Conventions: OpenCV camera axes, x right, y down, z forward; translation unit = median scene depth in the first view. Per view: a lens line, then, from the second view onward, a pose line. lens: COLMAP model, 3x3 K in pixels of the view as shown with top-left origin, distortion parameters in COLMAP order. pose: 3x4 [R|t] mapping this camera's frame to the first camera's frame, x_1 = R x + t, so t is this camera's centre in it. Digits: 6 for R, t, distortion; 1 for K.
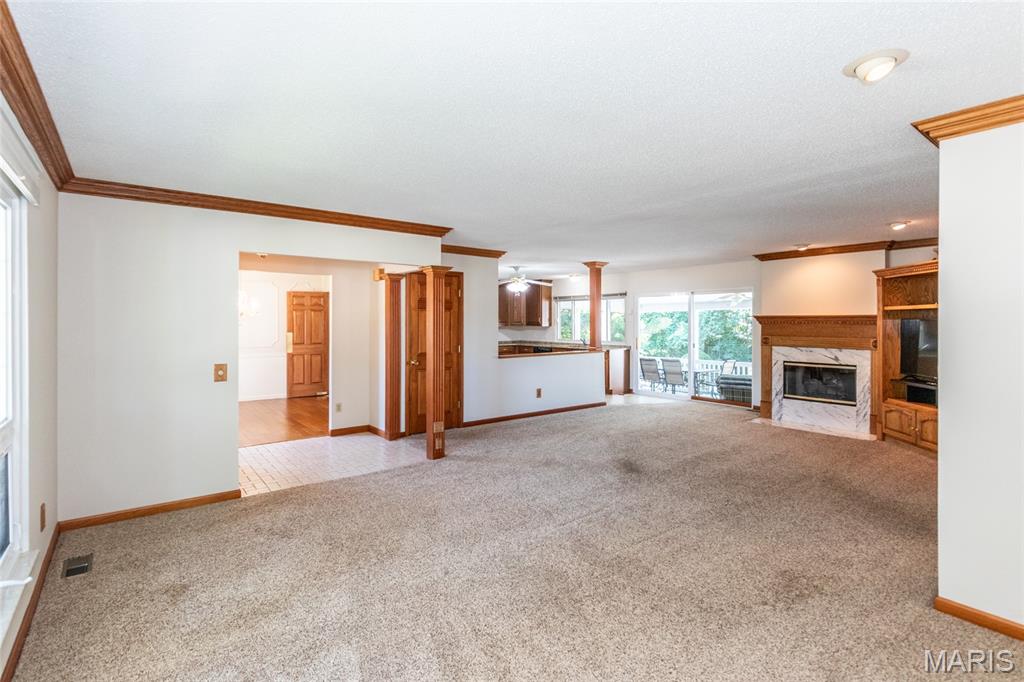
lens RADIAL K [[482.4, 0, 529.9], [0, 482.4, 323.4], [0, 0, 1]] dist [0.002372, -0.002004]
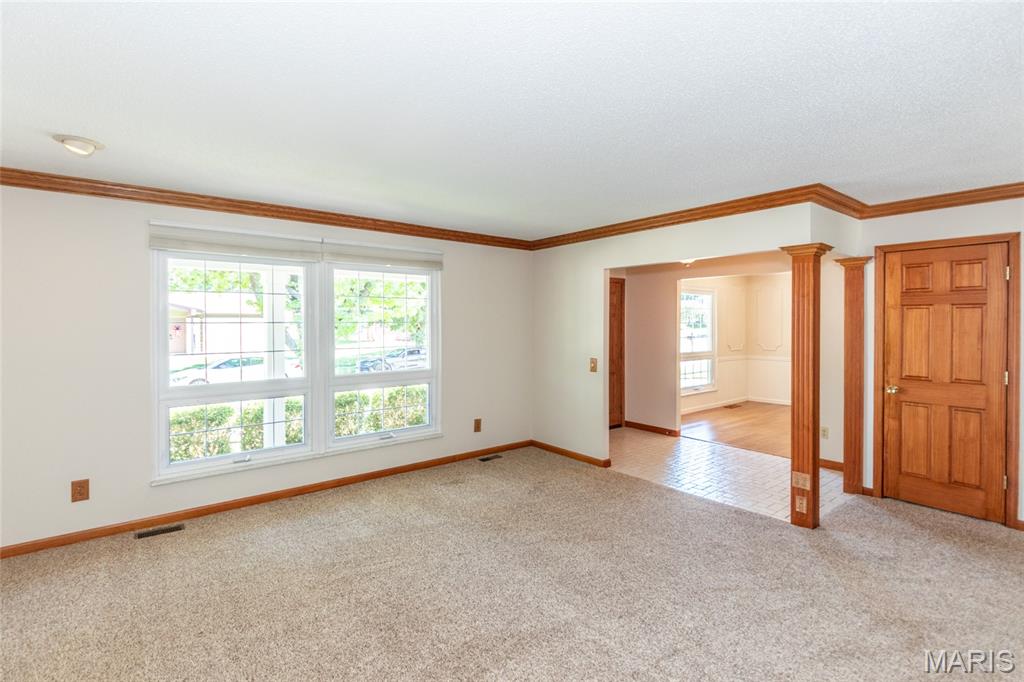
lens RADIAL K [[482.4, 0, 514.0], [0, 482.4, 330.6], [0, 0, 1]] dist [0.002372, -0.002004]
pose [[0.007752, 0.012468, -0.999892, 0.665525], [-0.005606, 0.999907, 0.012424, -0.005459], [0.999954, 0.005509, 0.007821, 0.800546]]
